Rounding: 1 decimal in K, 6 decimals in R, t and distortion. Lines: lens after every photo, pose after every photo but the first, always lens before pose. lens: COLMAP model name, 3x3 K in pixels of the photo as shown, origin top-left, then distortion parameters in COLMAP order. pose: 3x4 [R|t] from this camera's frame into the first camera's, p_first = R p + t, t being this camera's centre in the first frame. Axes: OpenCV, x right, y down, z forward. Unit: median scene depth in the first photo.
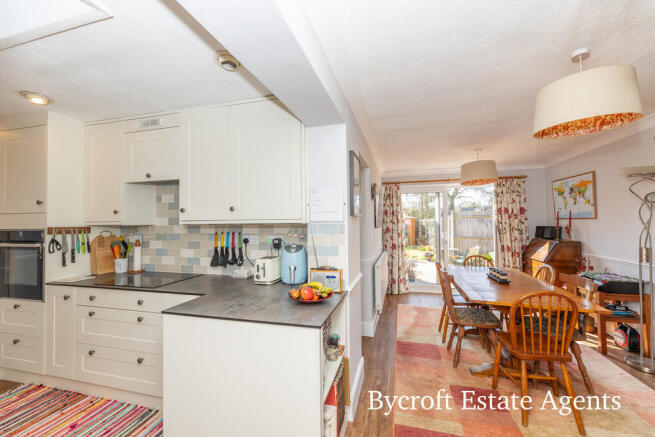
lens RADIAL K [[264.0, 0, 325.9], [0, 264.0, 219.8], [0, 0, 1]] dist [0.009401, 0.000488]
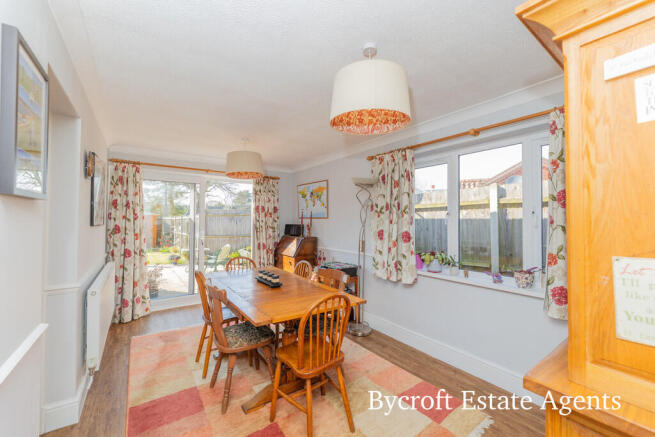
lens RADIAL K [[264.0, 0, 329.1], [0, 264.0, 216.5], [0, 0, 1]] dist [0.009401, 0.000488]
pose [[0.616707, 0.026057, 0.786761, 0.044278], [-0.020701, 0.999643, -0.016881, 0.006832], [-0.786920, -0.005877, 0.617027, 0.203213]]
